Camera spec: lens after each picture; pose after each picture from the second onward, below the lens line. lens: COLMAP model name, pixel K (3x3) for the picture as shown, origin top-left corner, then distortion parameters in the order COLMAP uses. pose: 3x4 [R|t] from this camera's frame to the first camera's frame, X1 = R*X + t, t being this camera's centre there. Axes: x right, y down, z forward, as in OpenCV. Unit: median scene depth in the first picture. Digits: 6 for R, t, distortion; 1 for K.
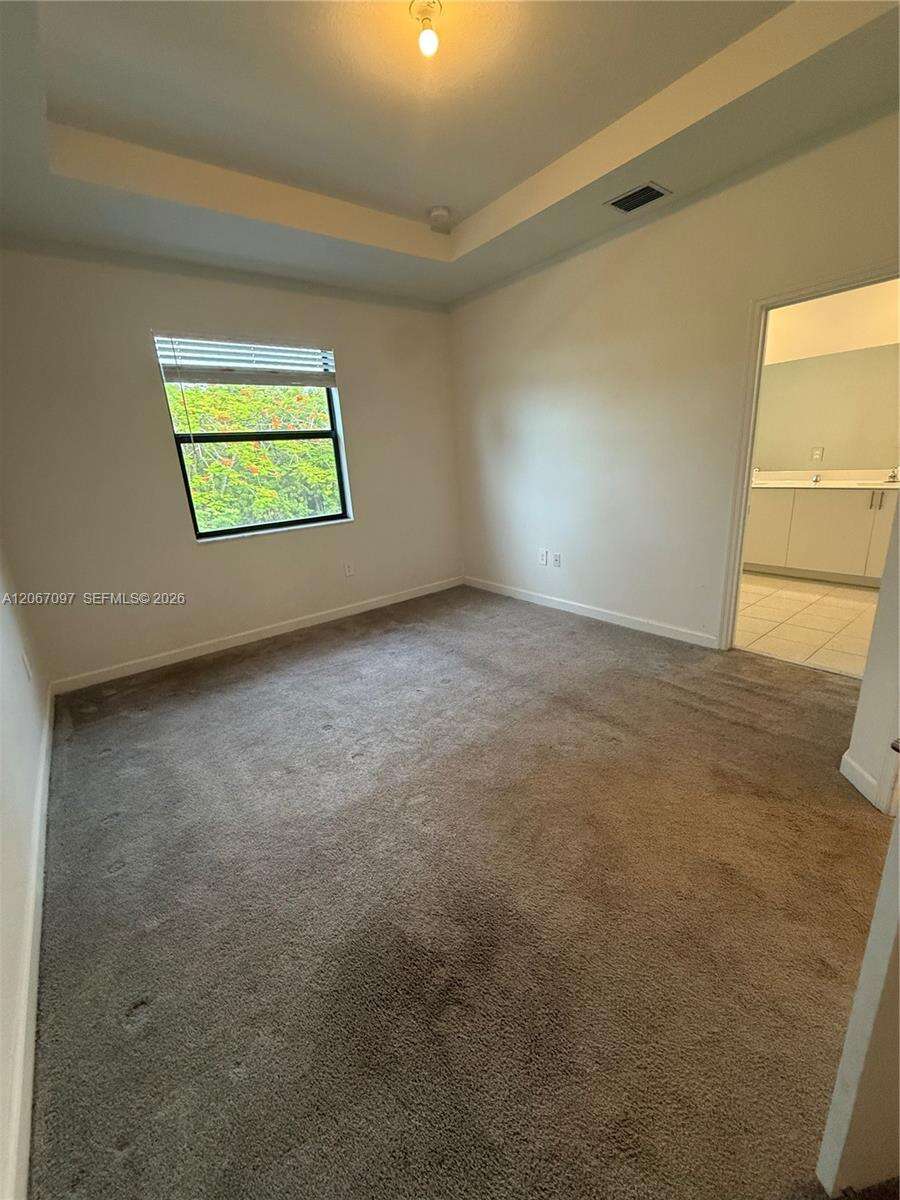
lens RADIAL K [[482.1, 0, 450.1], [0, 482.1, 595.6], [0, 0, 1]] dist [-0.003439, 0.000446]
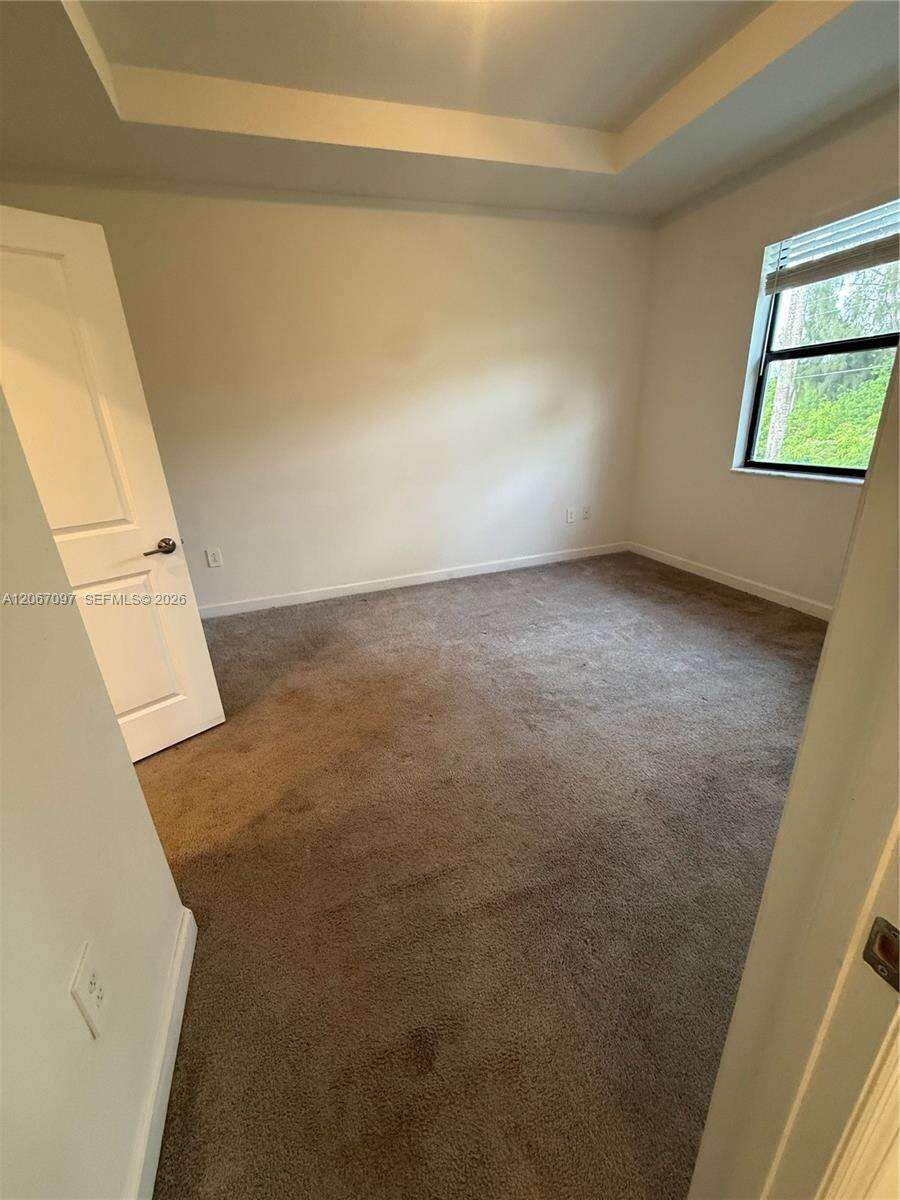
lens RADIAL K [[482.1, 0, 451.4], [0, 482.1, 599.0], [0, 0, 1]] dist [-0.003439, 0.000446]
pose [[-0.328858, 0.409119, -0.851161, 0.601093], [-0.197334, 0.851626, 0.485585, -0.245181], [0.923532, 0.327651, -0.199331, 0.734894]]
